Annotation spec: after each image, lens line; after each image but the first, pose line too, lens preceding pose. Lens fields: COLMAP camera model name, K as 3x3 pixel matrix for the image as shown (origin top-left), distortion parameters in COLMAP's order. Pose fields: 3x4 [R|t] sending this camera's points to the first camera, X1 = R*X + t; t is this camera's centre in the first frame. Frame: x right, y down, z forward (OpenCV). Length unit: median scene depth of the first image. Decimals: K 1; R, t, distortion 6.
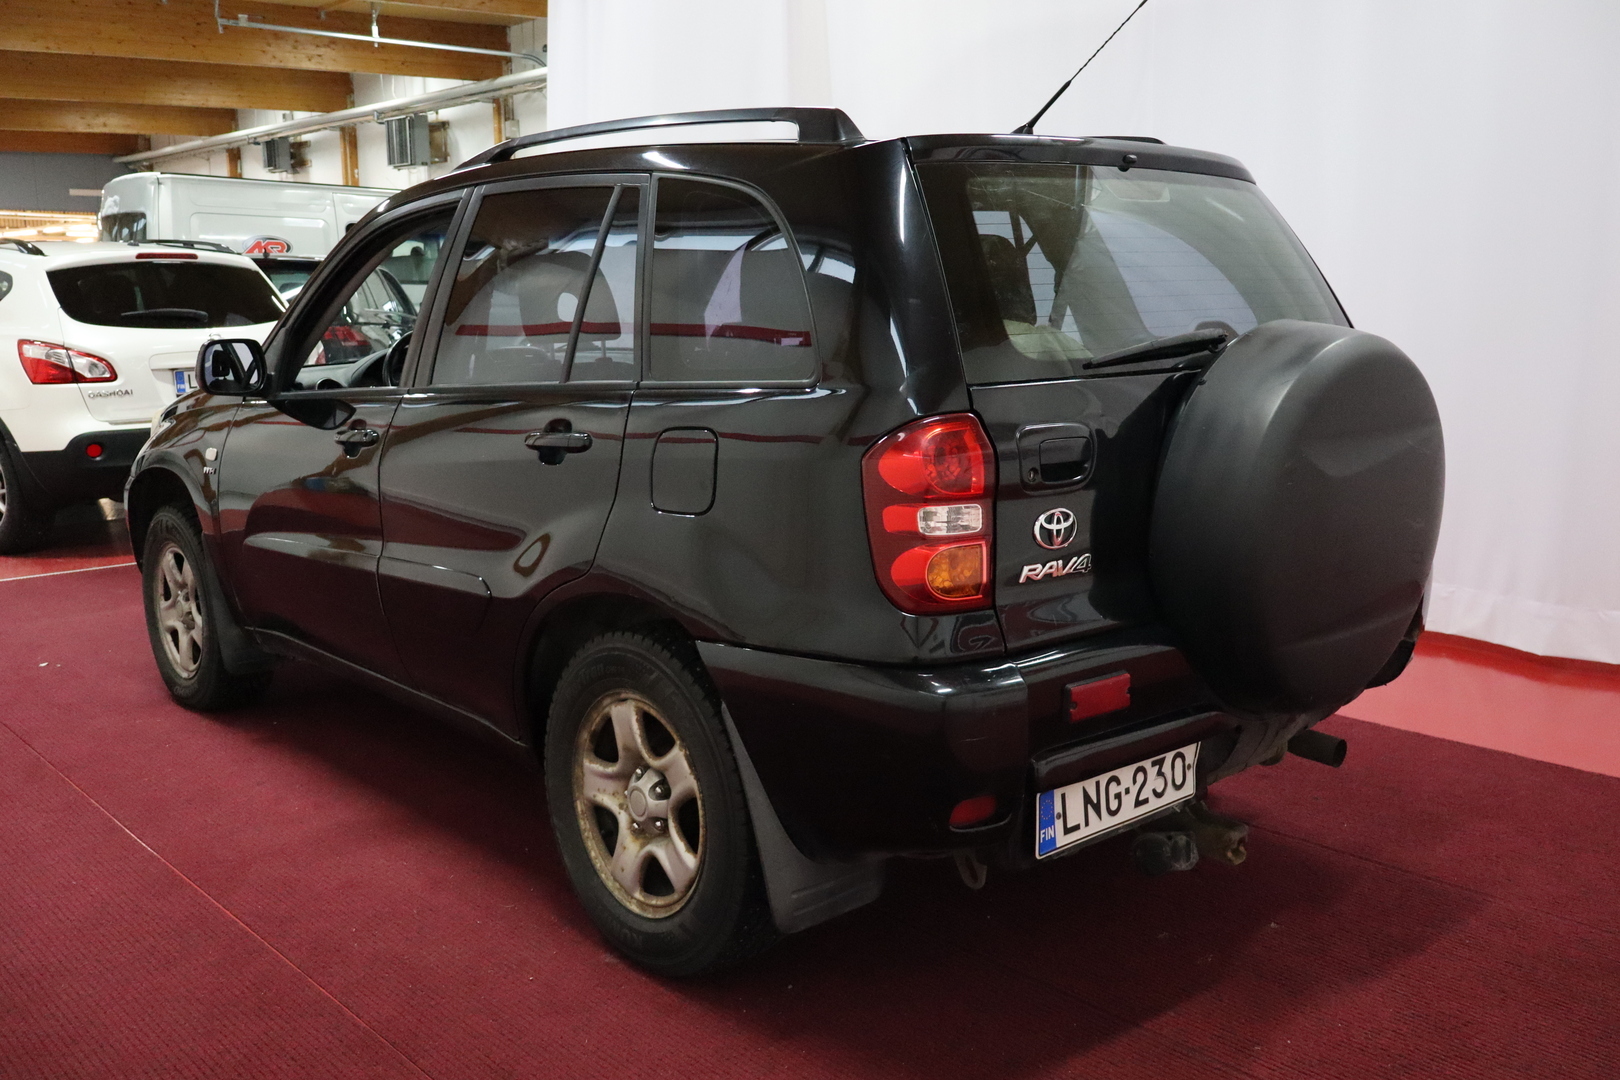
lens RADIAL K [[1434.0, 0, 810.0], [0, 1434.0, 540.0], [0, 0, 1]] dist [0.013131, 0.018981]
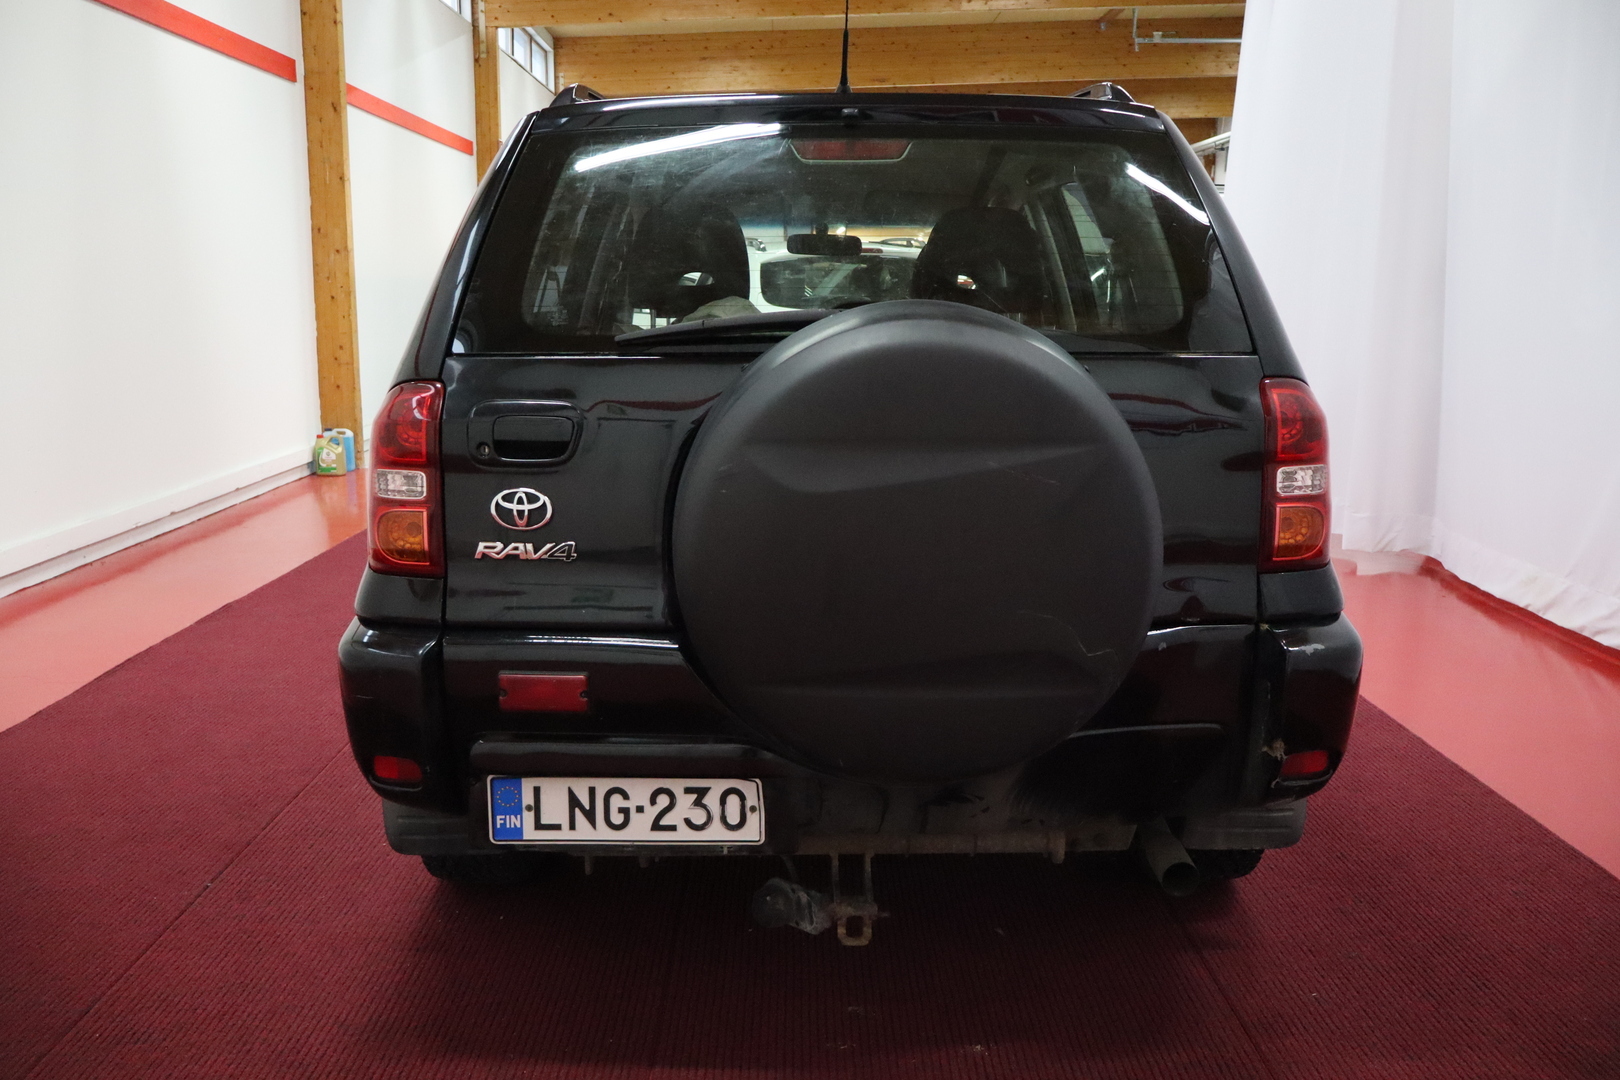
lens RADIAL K [[1340.6, 0, 810.0], [0, 1340.6, 540.0], [0, 0, 1]] dist [0.001049, 0.000176]
pose [[0.748893, 0.135599, -0.648670, 0.885295], [-0.125862, 0.990129, 0.061669, -0.066009], [0.650629, 0.035460, 0.758567, 0.438805]]
